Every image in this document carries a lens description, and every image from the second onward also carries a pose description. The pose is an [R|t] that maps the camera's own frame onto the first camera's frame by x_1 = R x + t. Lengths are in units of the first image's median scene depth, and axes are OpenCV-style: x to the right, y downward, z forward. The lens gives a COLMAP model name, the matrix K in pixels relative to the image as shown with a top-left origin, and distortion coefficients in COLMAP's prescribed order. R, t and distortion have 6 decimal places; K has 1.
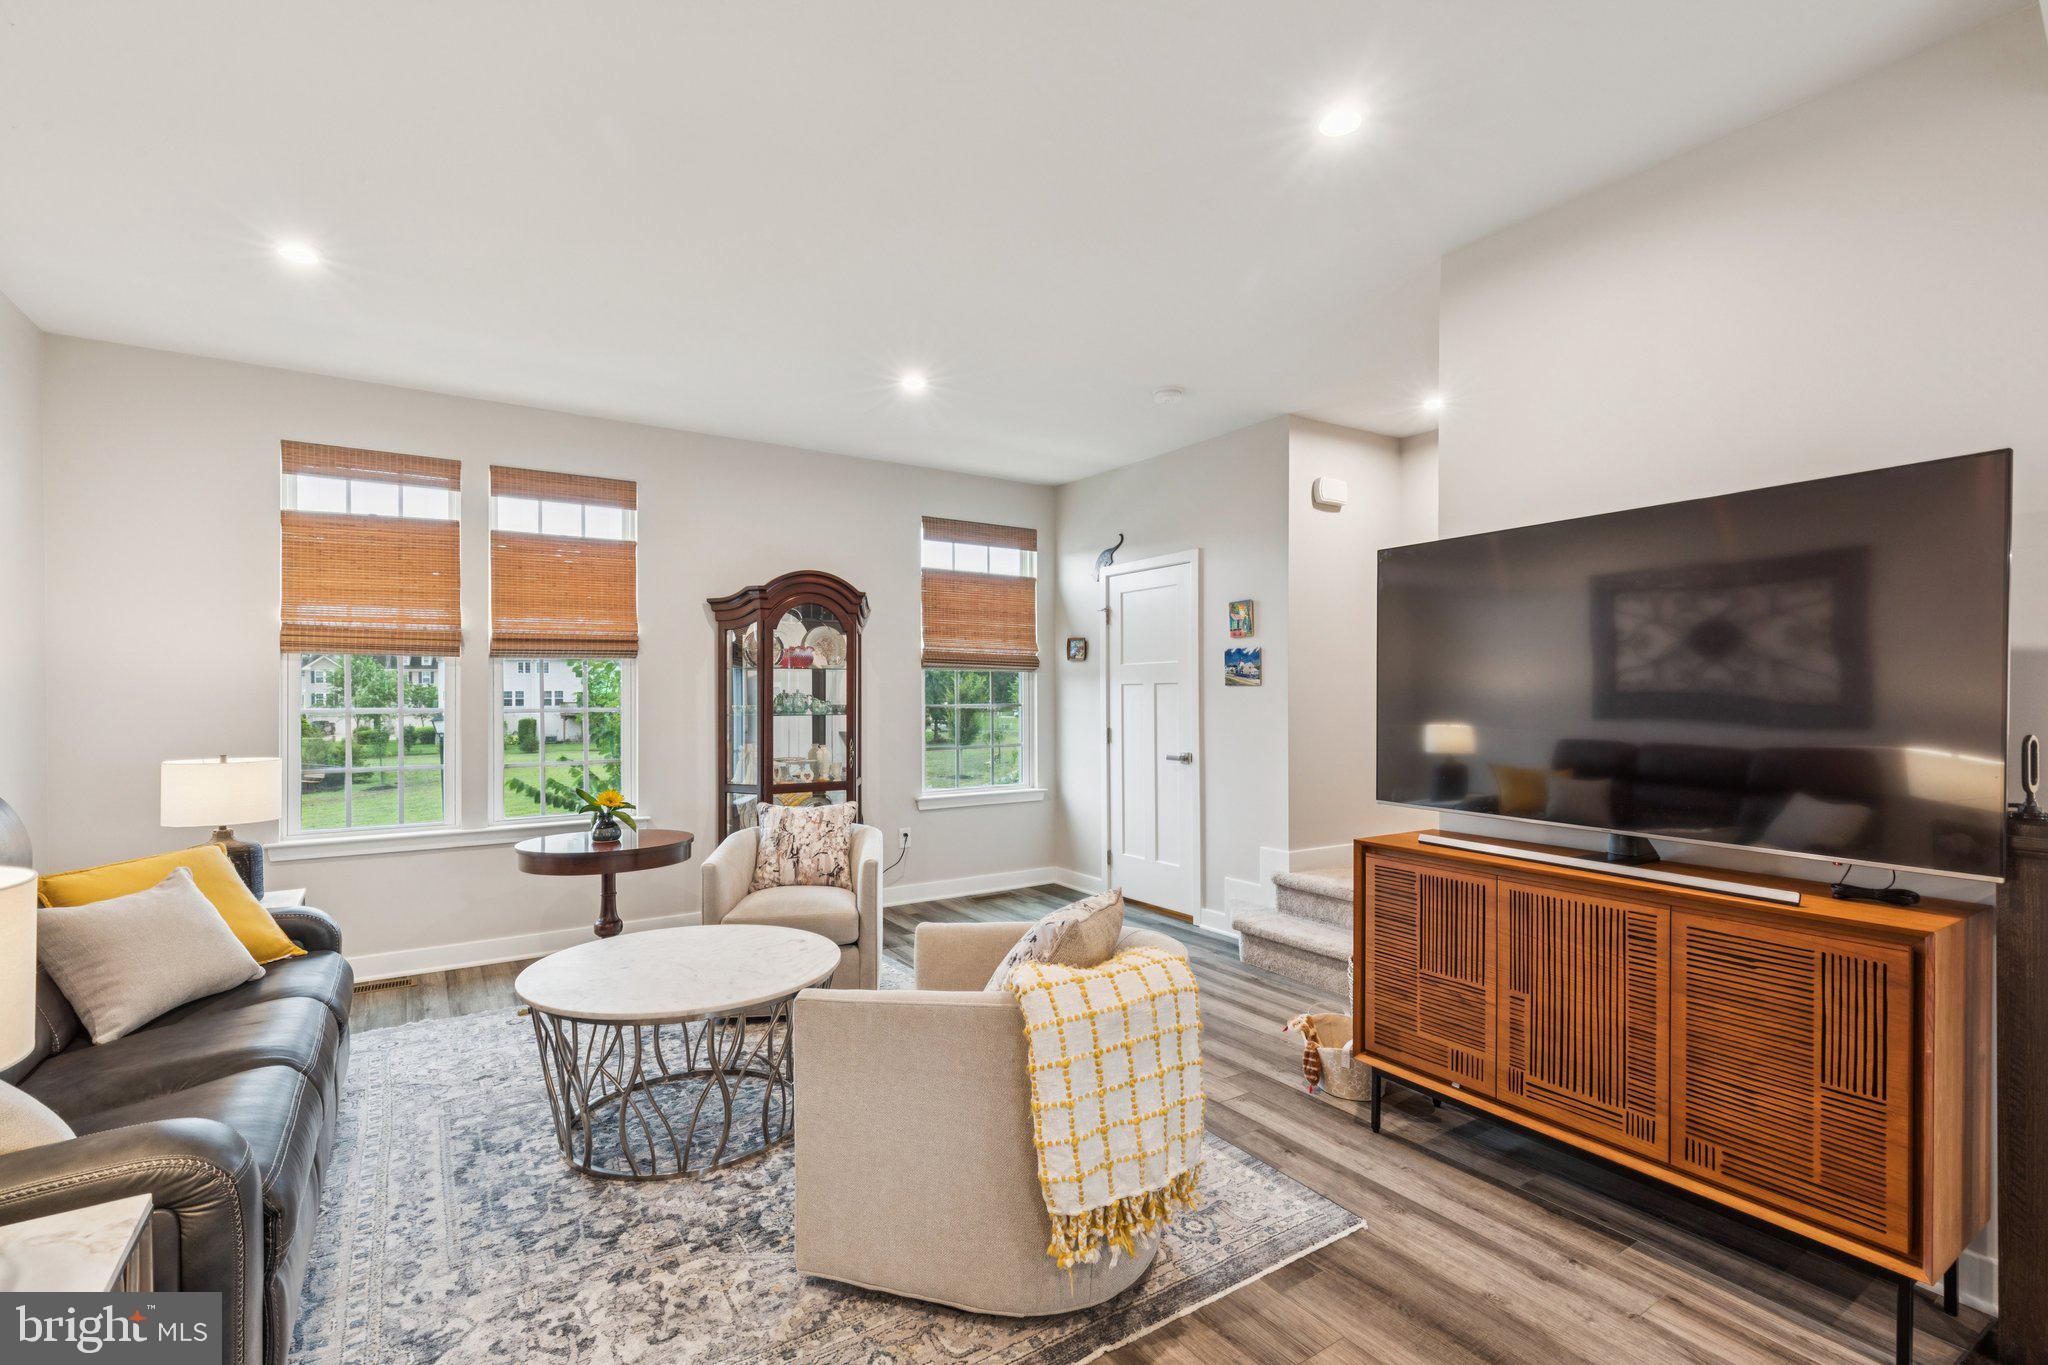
lens RADIAL K [[932.6, 0, 1015.3], [0, 932.6, 701.3], [0, 0, 1]] dist [0.003109, -0.001195]
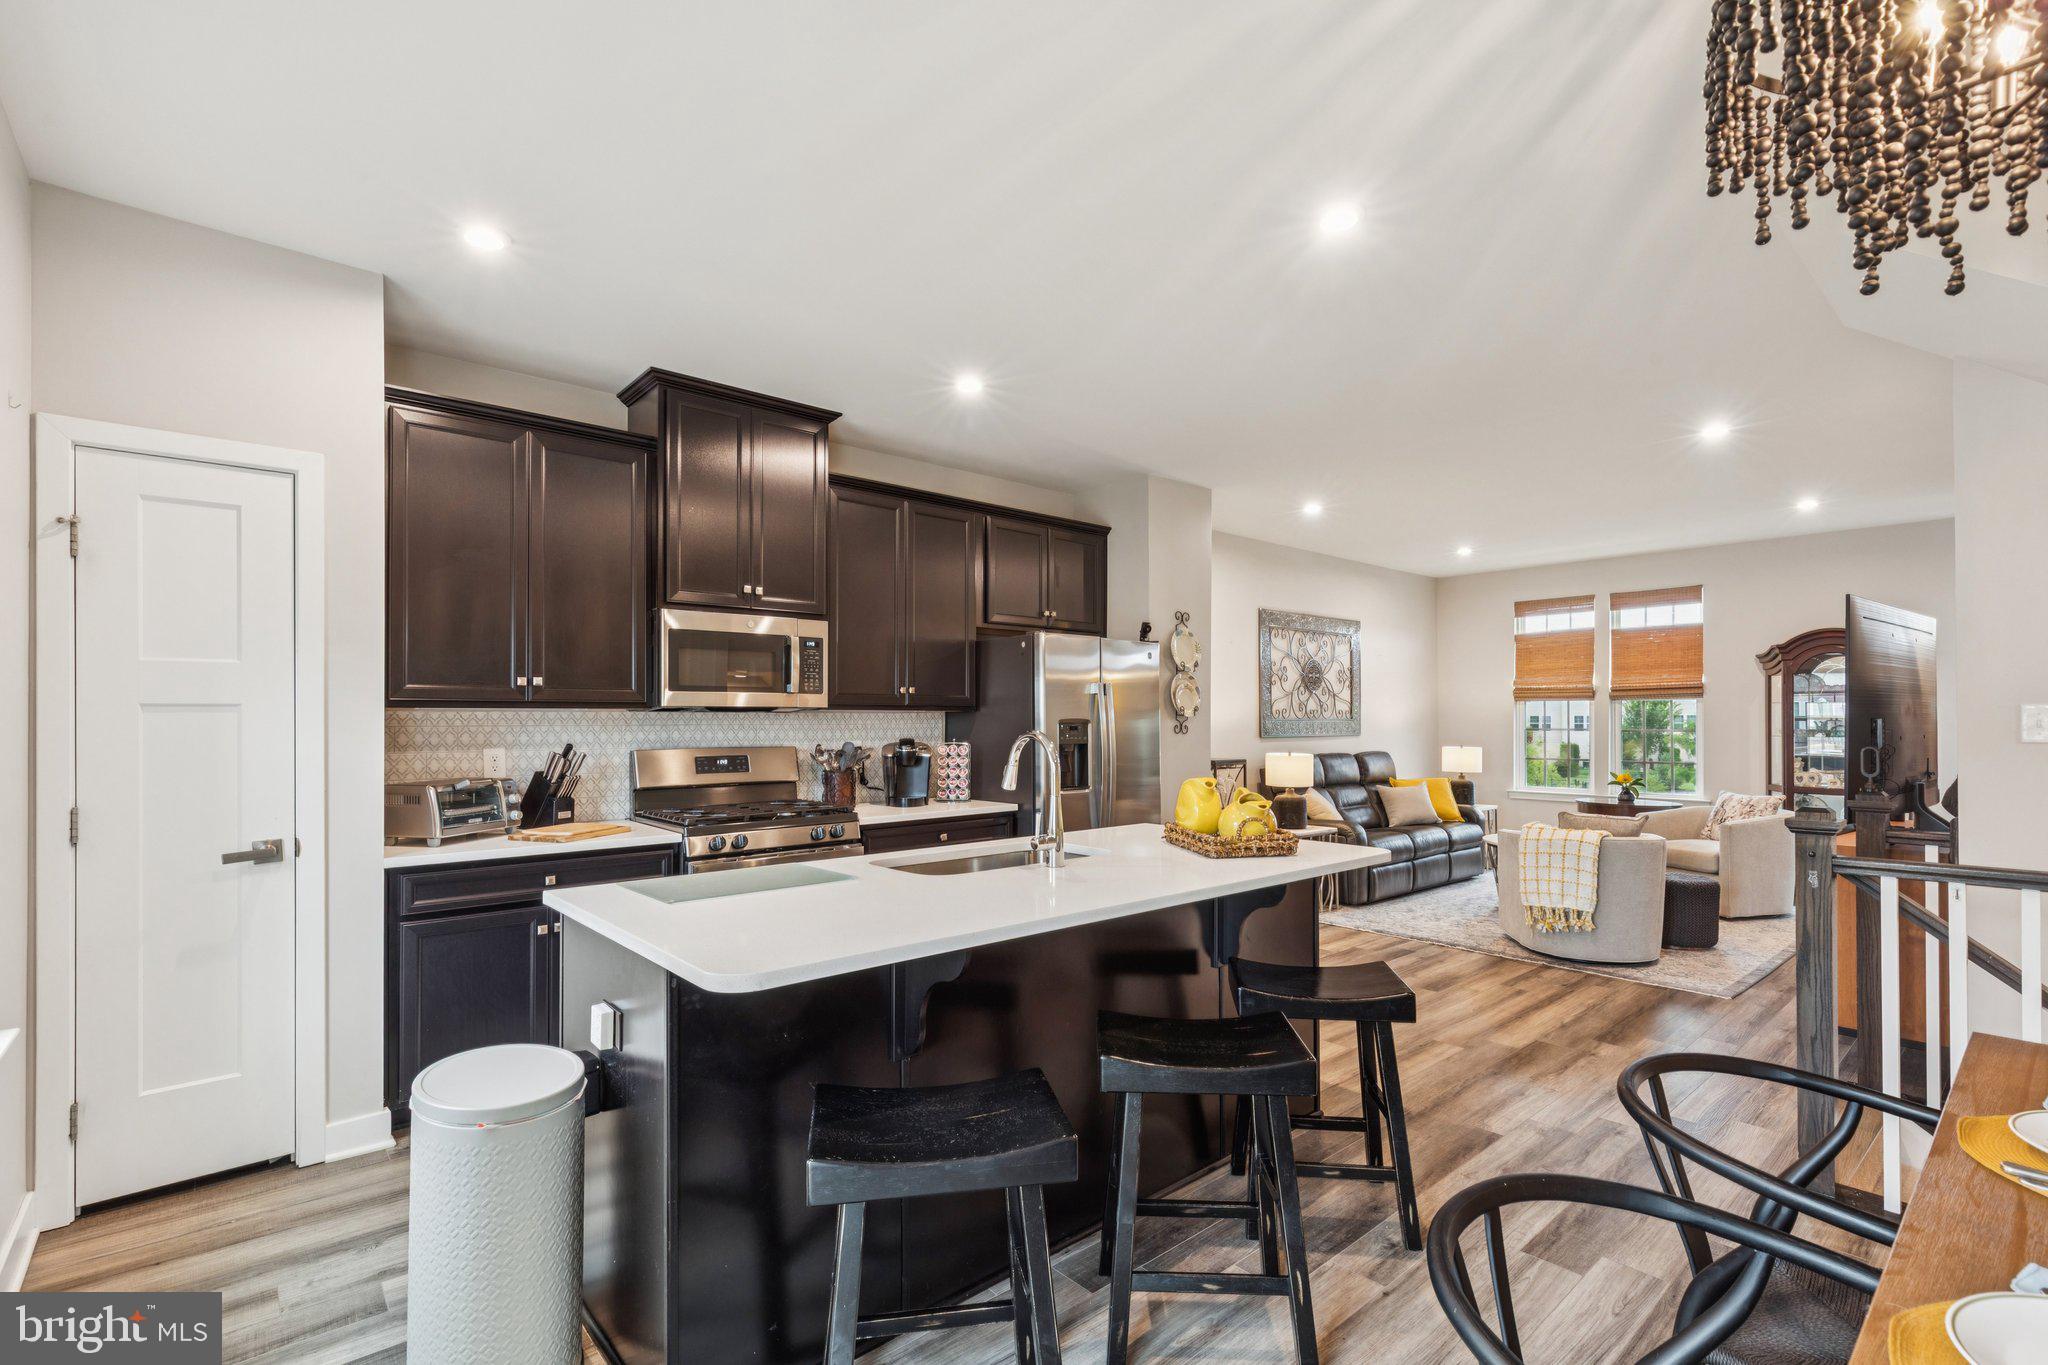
lens RADIAL K [[932.6, 0, 1042.6], [0, 932.6, 714.4], [0, 0, 1]] dist [0.003109, -0.001195]
pose [[0.148174, -0.006289, -0.988941, 1.072281], [-0.005822, 0.999957, -0.007231, -0.000988], [0.988944, 0.006829, 0.148131, -0.353889]]
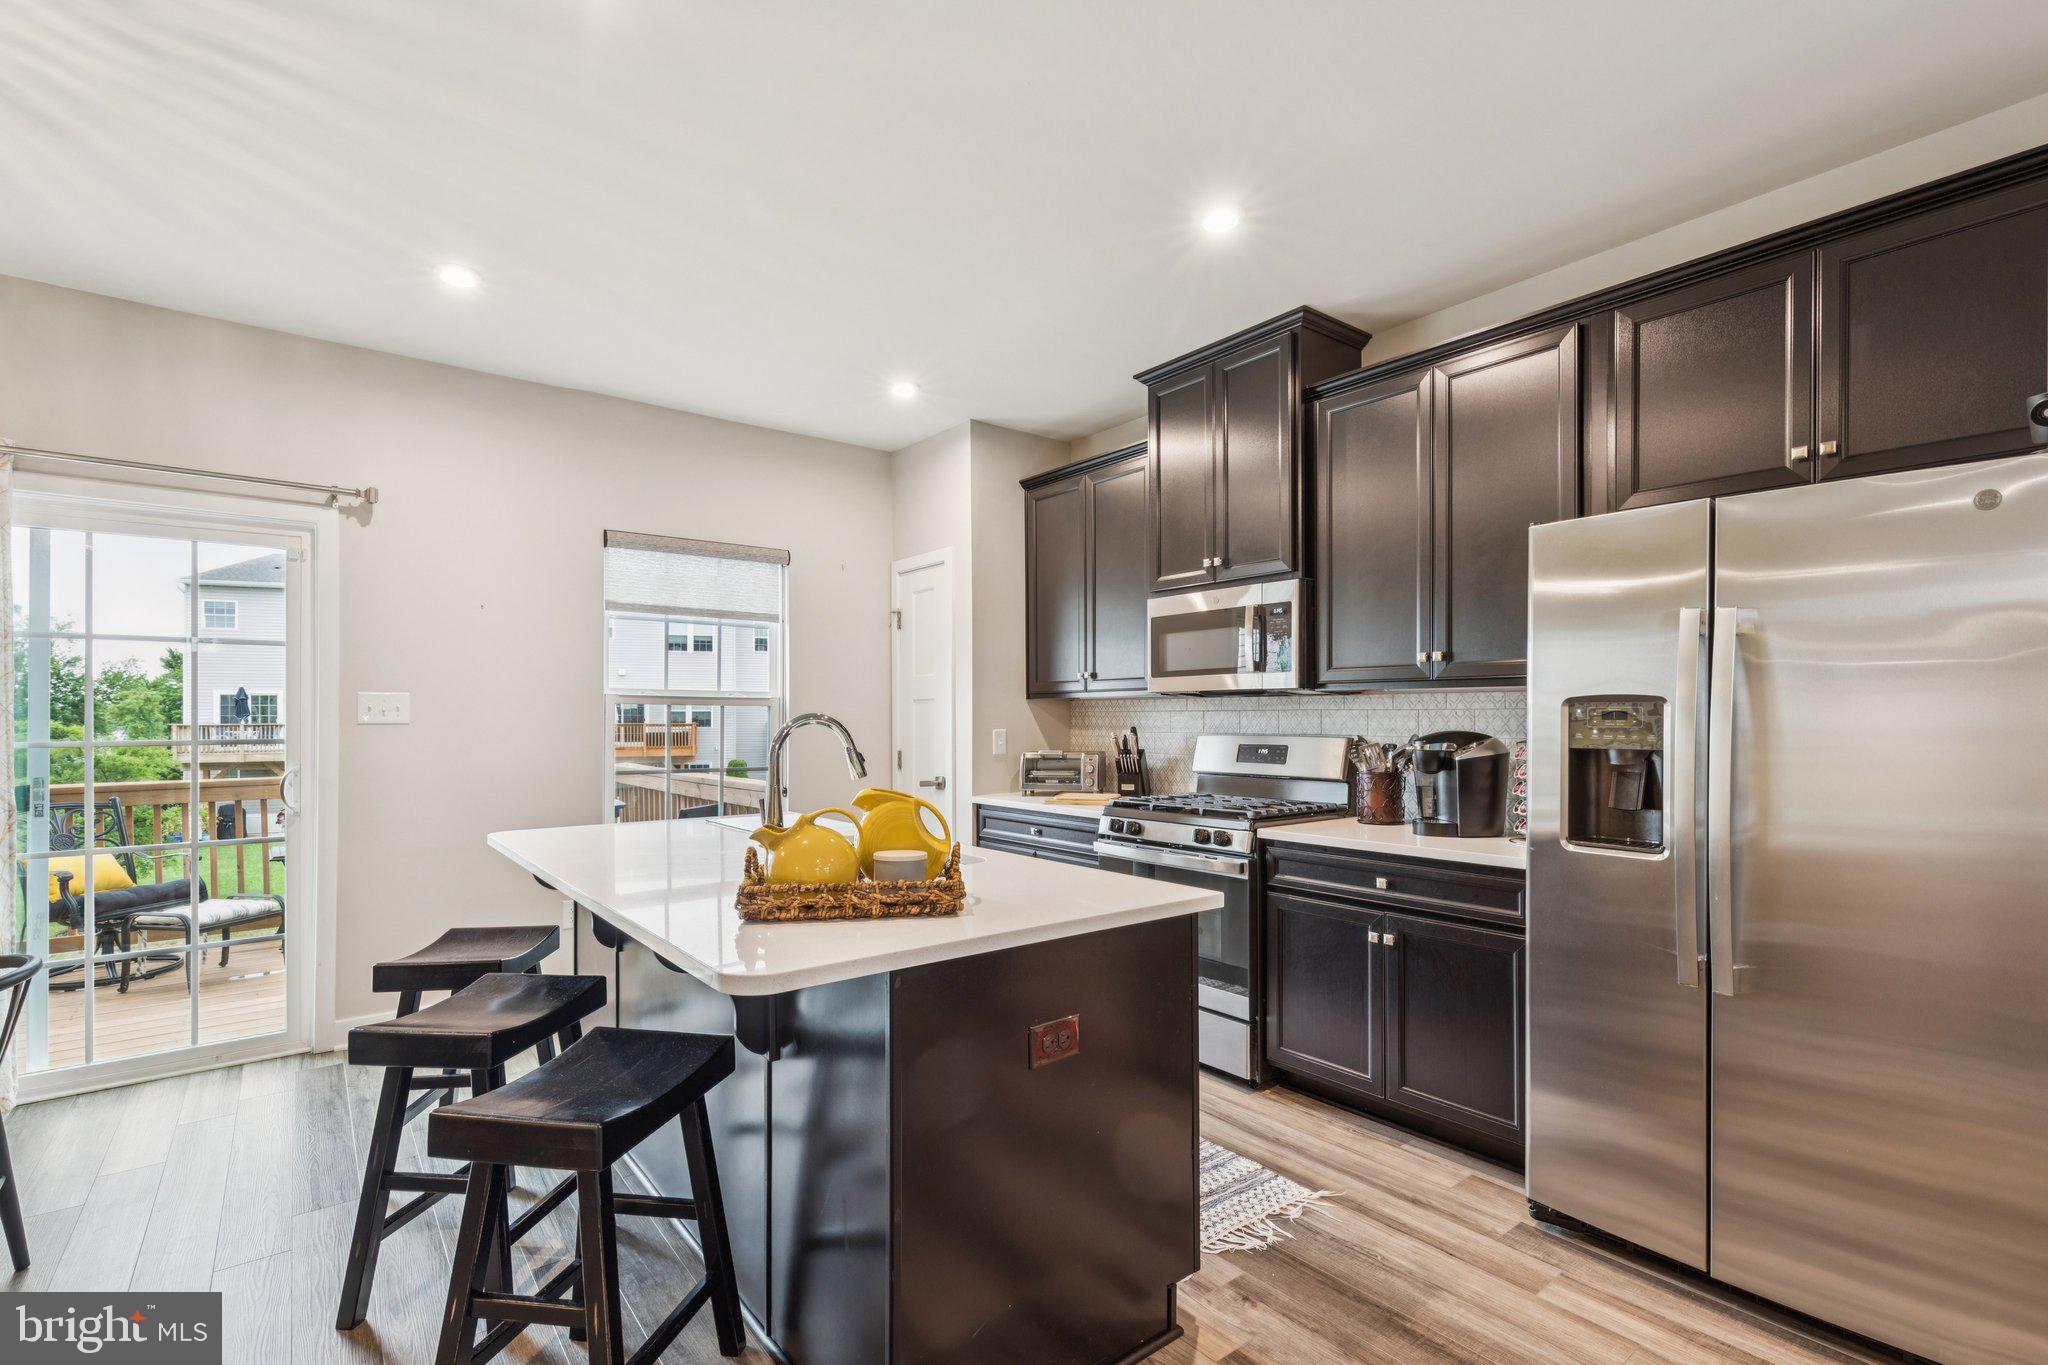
lens RADIAL K [[932.6, 0, 1039.3], [0, 932.6, 718.9], [0, 0, 1]] dist [0.003109, -0.001195]
pose [[-0.996492, 0.001384, -0.083678, 0.354354], [0.000561, 0.999951, 0.009853, 0.003918], [0.083687, 0.009771, -0.996444, 0.317070]]
